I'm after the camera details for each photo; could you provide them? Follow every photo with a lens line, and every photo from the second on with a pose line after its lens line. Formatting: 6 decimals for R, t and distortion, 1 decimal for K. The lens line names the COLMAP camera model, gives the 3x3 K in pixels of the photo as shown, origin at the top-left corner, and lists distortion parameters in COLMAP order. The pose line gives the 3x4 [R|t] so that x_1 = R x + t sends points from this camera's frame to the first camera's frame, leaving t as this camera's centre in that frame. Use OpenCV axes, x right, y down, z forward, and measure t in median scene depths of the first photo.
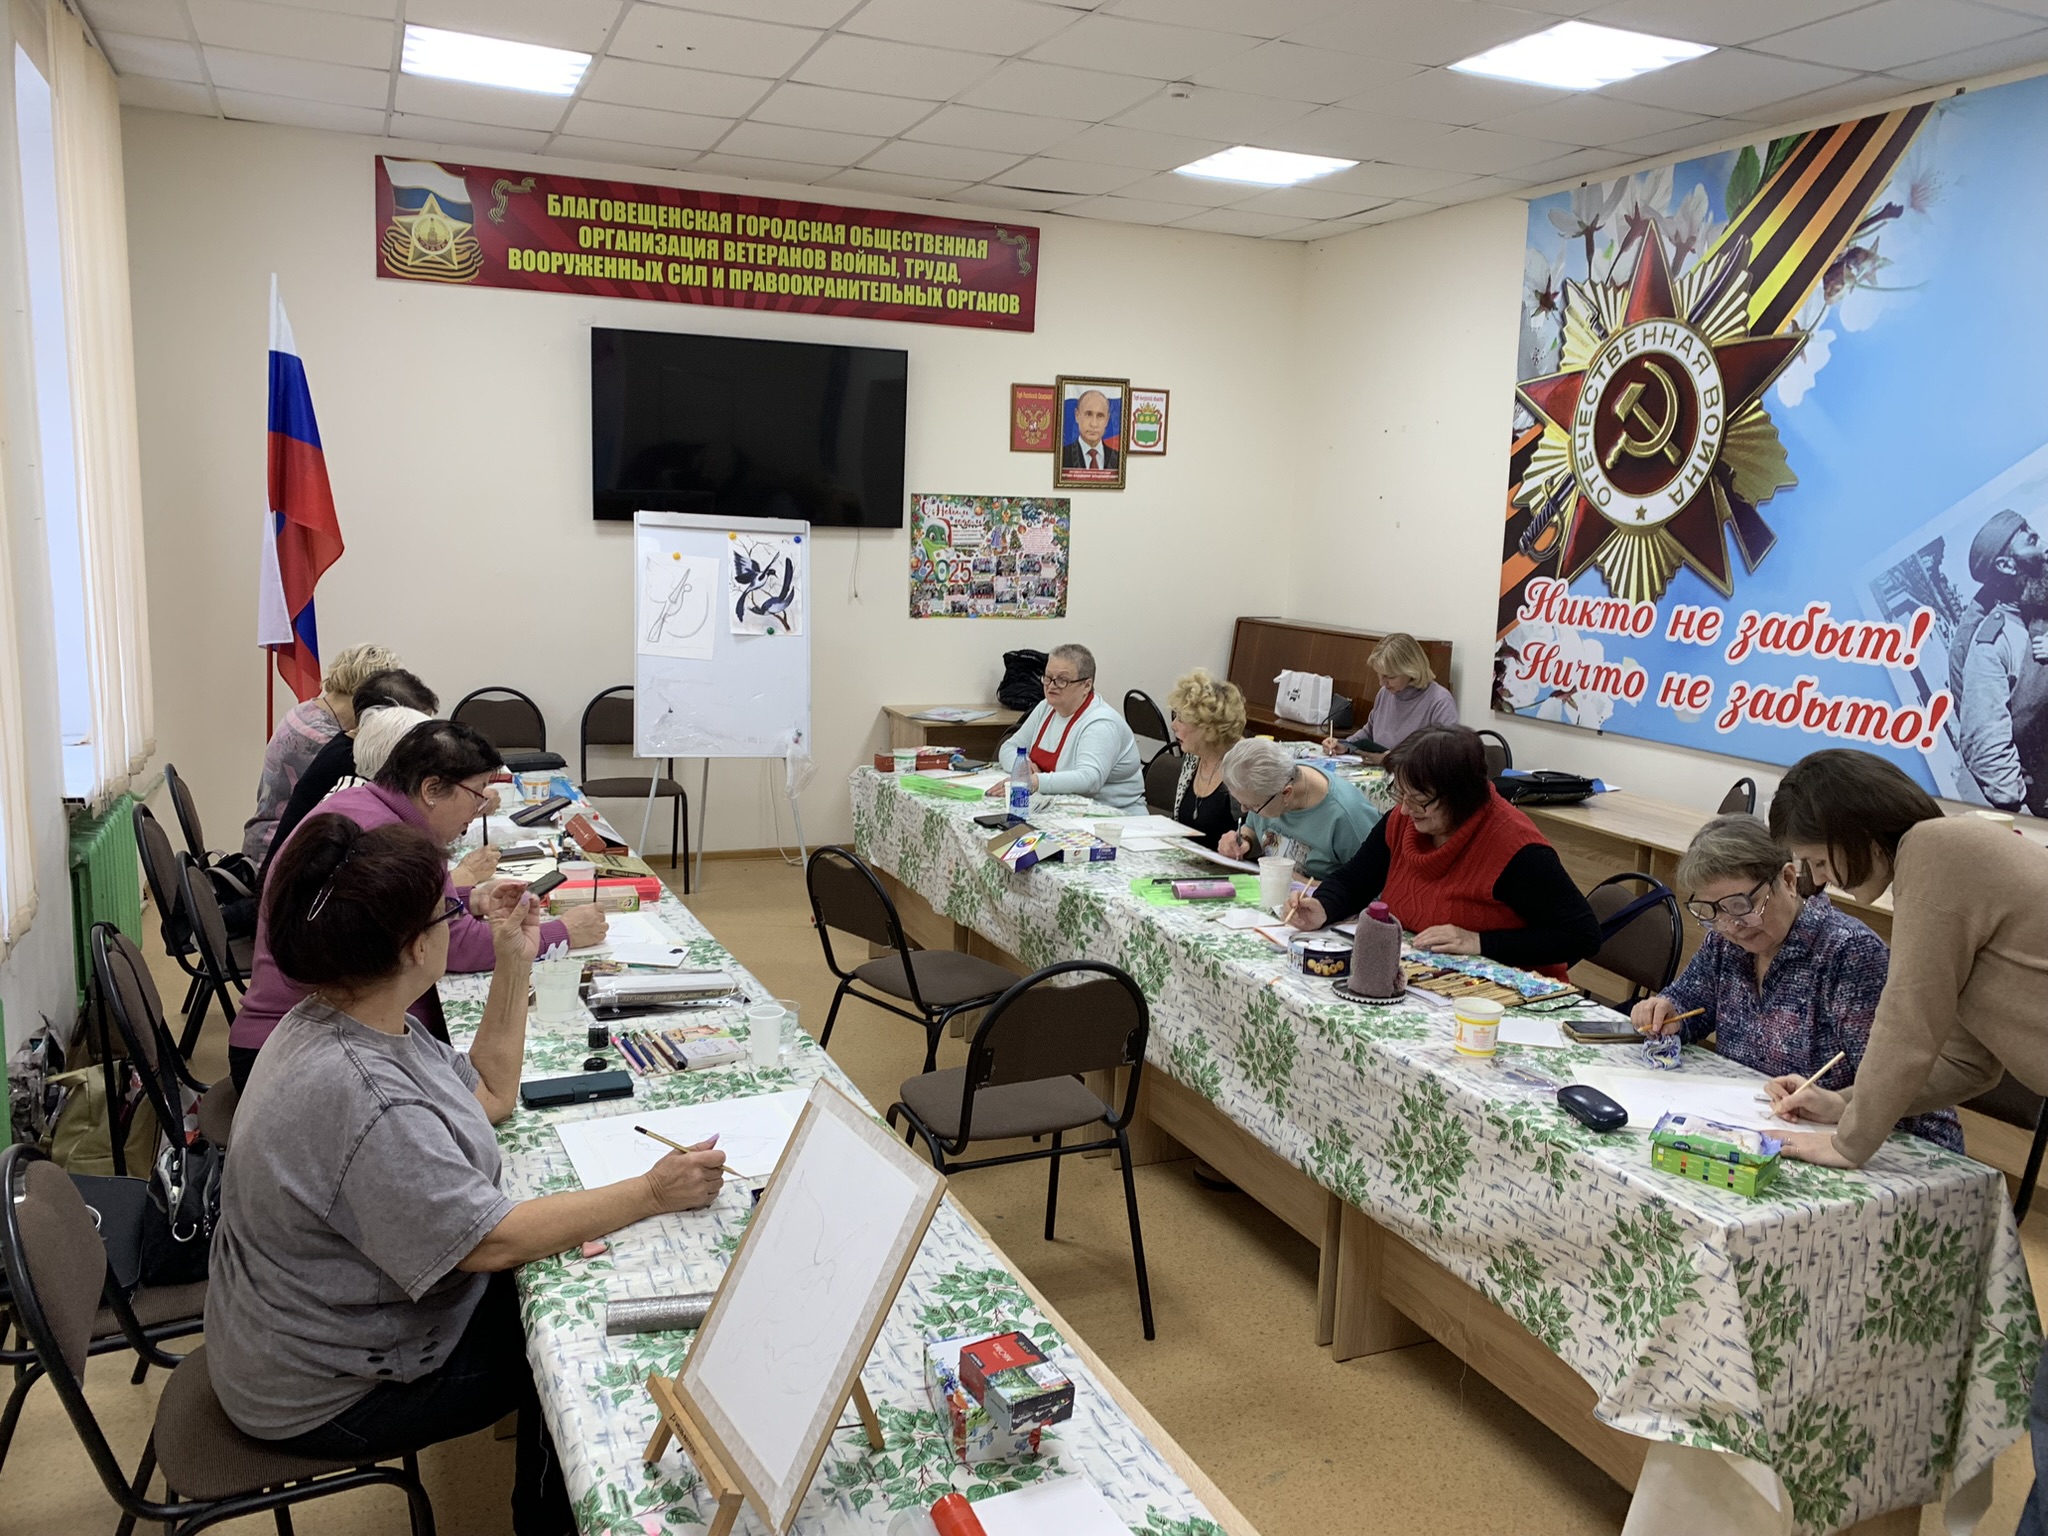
lens RADIAL K [[1597.5, 0, 1039.9], [0, 1597.5, 776.6], [0, 0, 1]] dist [0.003308, 0.008722]
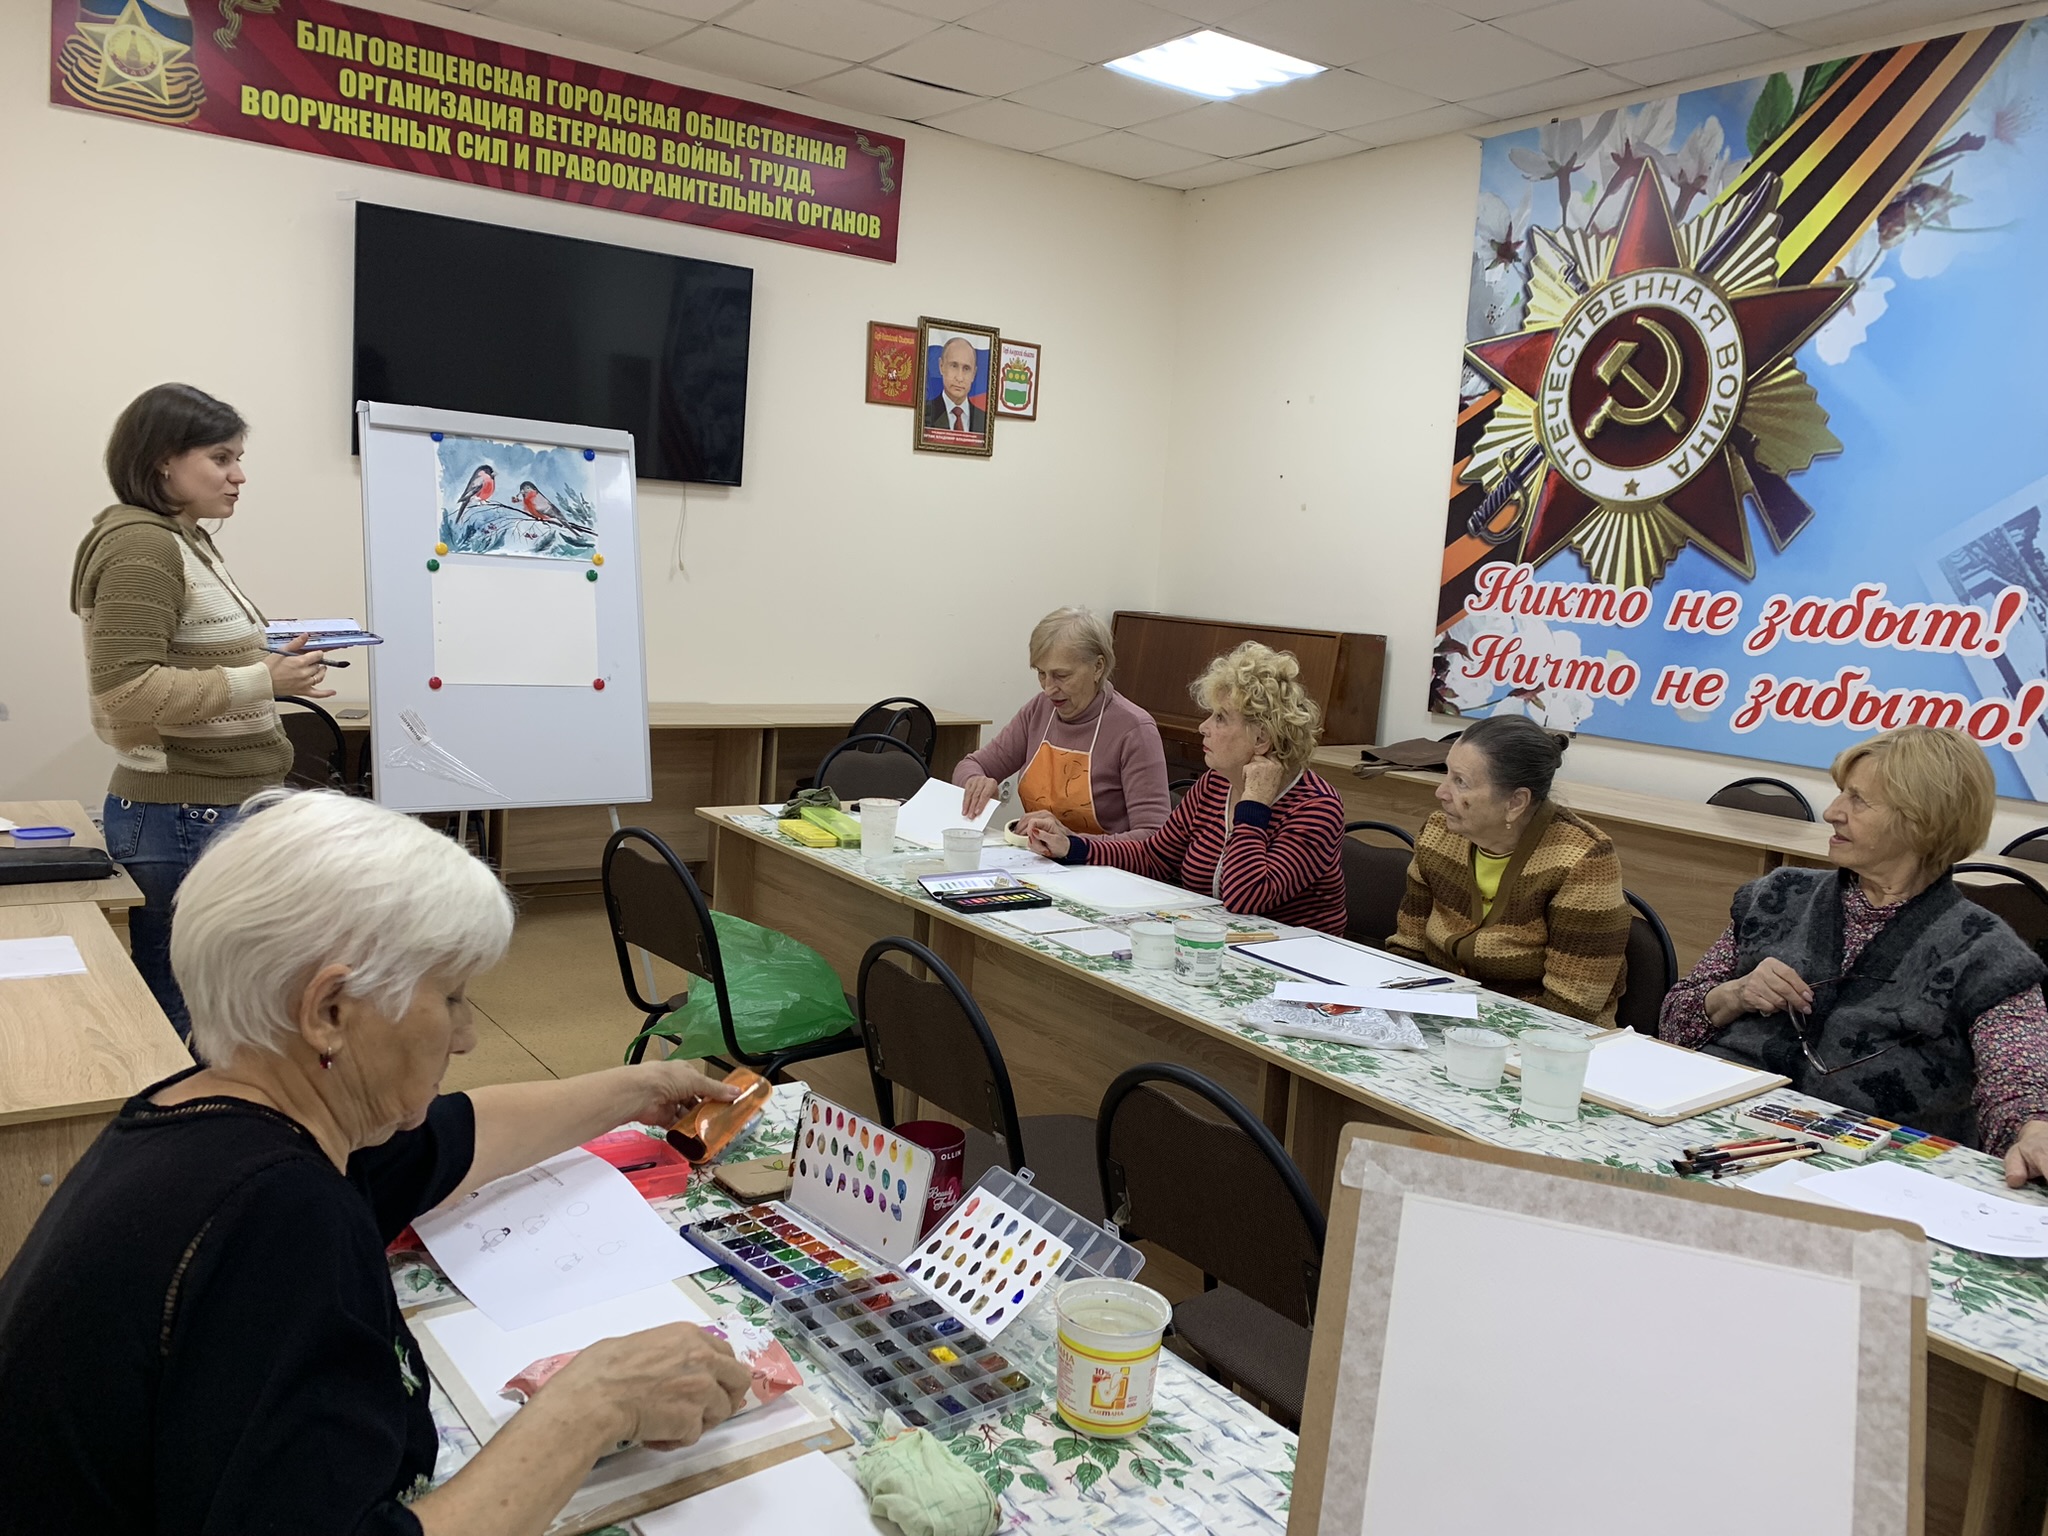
lens RADIAL K [[1597.5, 0, 1035.7], [0, 1597.5, 772.3], [0, 0, 1]] dist [0.003308, 0.008722]
pose [[0.977172, 0.000577, 0.212448, -0.124680], [0.004306, 0.999737, -0.022522, 0.011044], [-0.212405, 0.022922, 0.976913, 0.187549]]
